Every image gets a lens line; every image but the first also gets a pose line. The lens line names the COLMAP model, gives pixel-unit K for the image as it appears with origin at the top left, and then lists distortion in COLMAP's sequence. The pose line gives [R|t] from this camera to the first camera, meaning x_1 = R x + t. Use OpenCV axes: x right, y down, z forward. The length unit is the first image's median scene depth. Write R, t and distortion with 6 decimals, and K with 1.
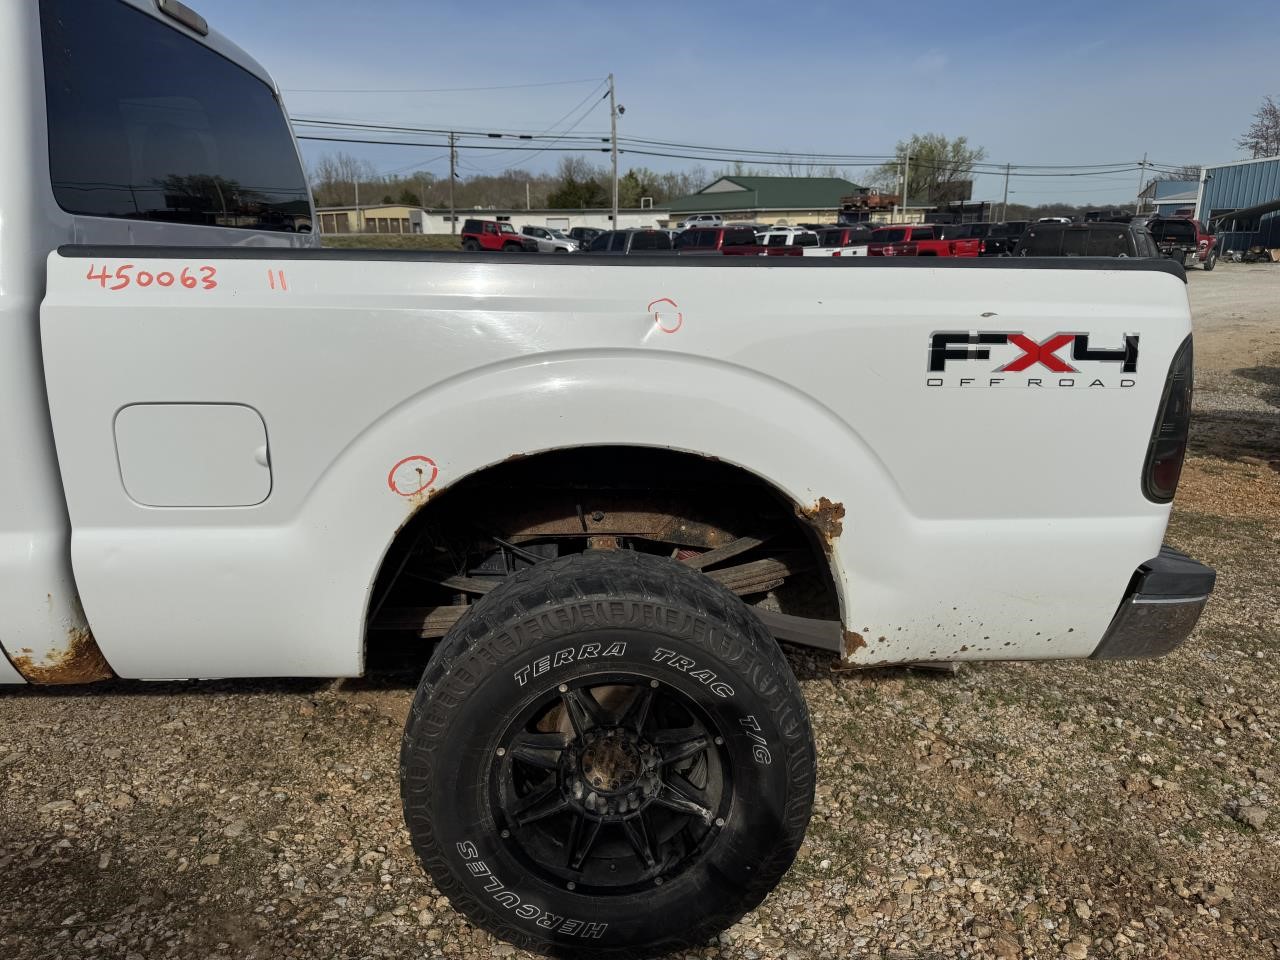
lens RADIAL K [[871.1, 0, 643.8], [0, 871.1, 468.1], [0, 0, 1]] dist [0.031421, -0.028166]
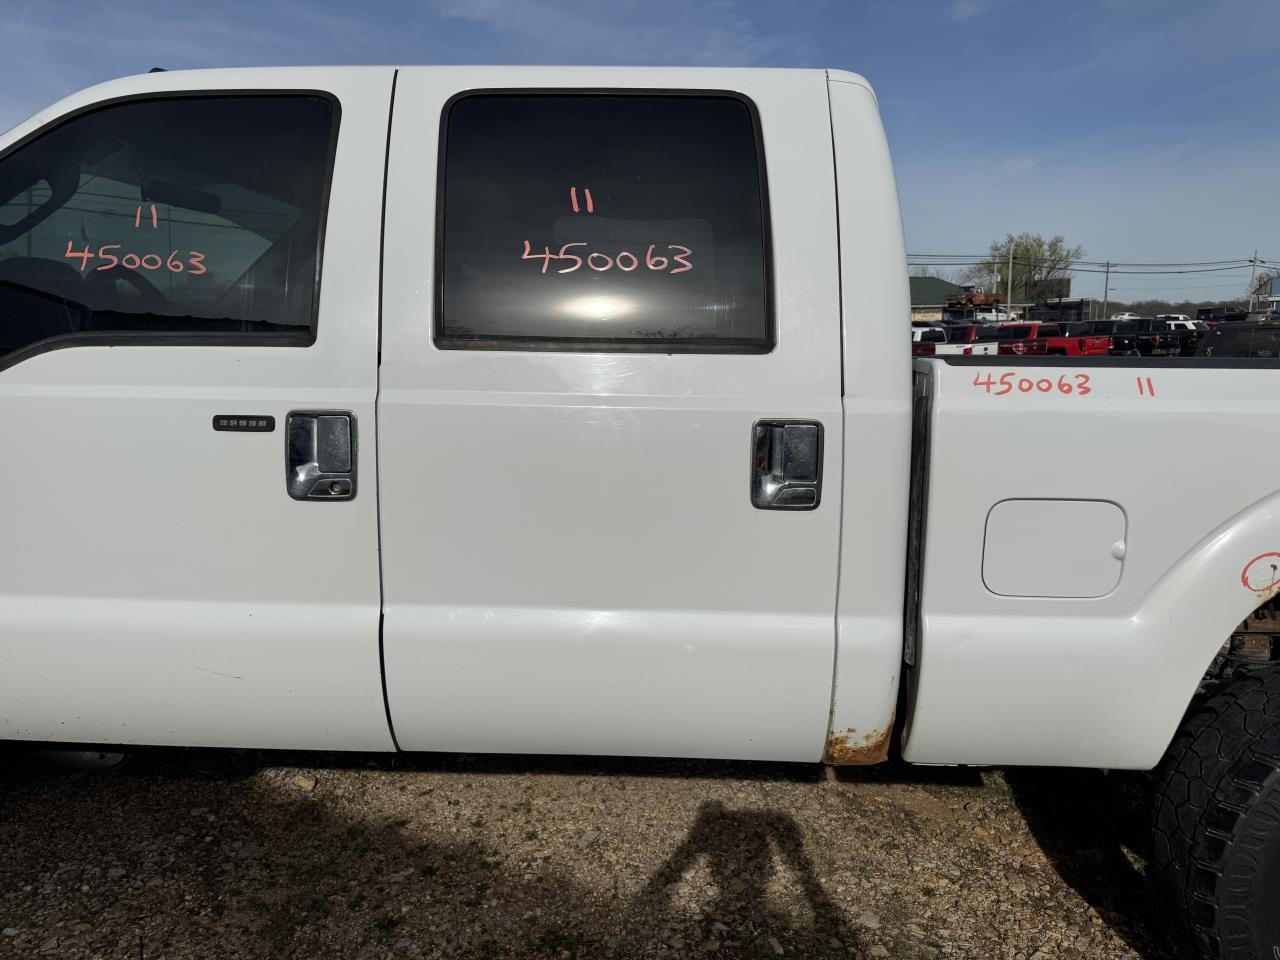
lens RADIAL K [[871.1, 0, 643.8], [0, 871.1, 468.1], [0, 0, 1]] dist [0.031421, -0.028166]
pose [[0.996997, 0.010355, -0.076741, -0.061137], [-0.018402, 0.994311, -0.104915, 0.000614], [0.075218, 0.106013, 0.991516, -0.006588]]
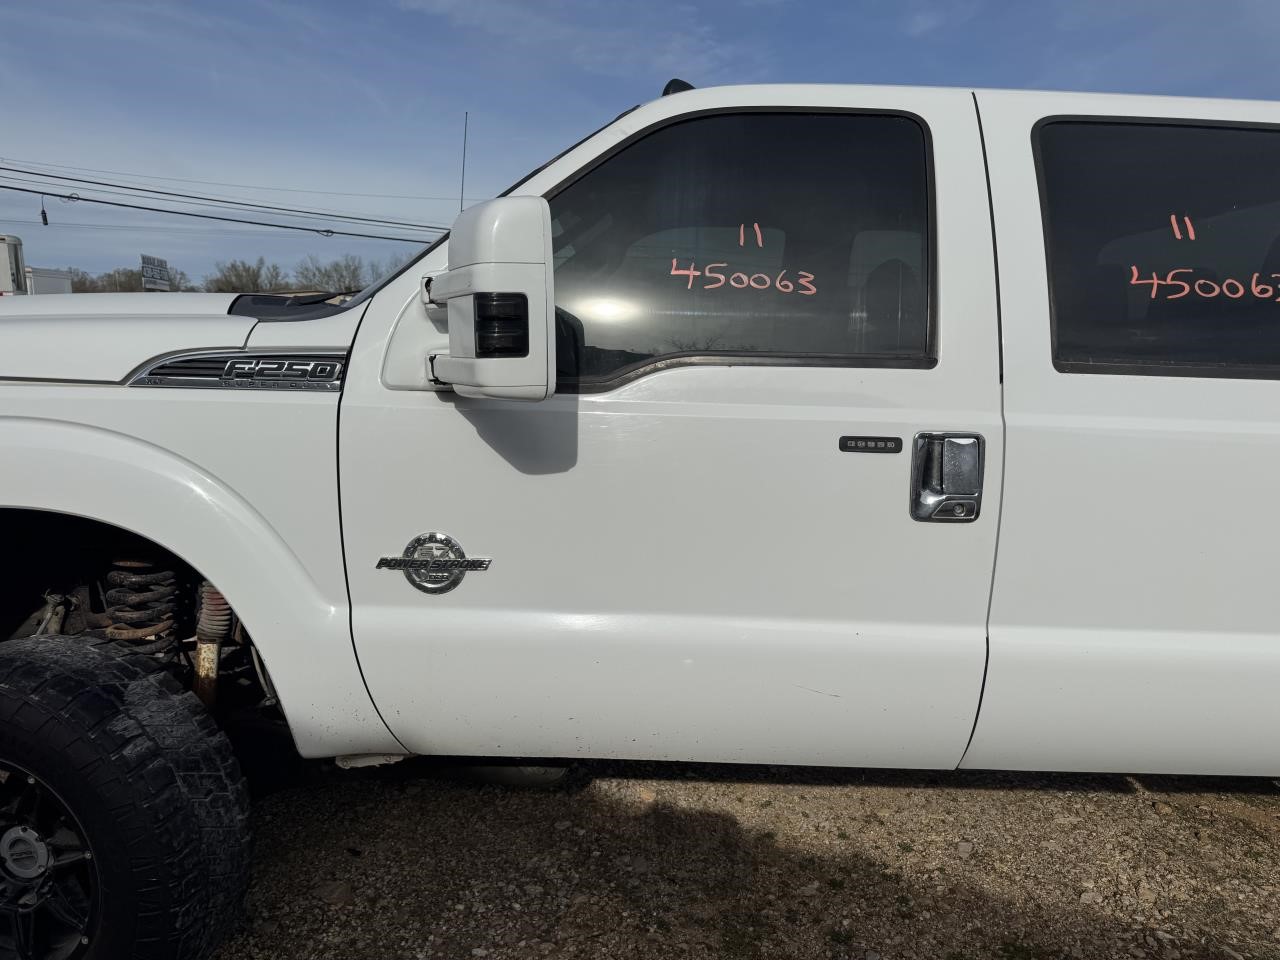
lens RADIAL K [[860.4, 0, 643.3], [0, 860.4, 477.1], [0, 0, 1]] dist [0.059036, -0.065662]
pose [[0.999485, 0.021508, -0.023804, -0.112603], [-0.023802, 0.994633, -0.100693, 0.000342], [0.021510, 0.101208, 0.994633, -0.008992]]
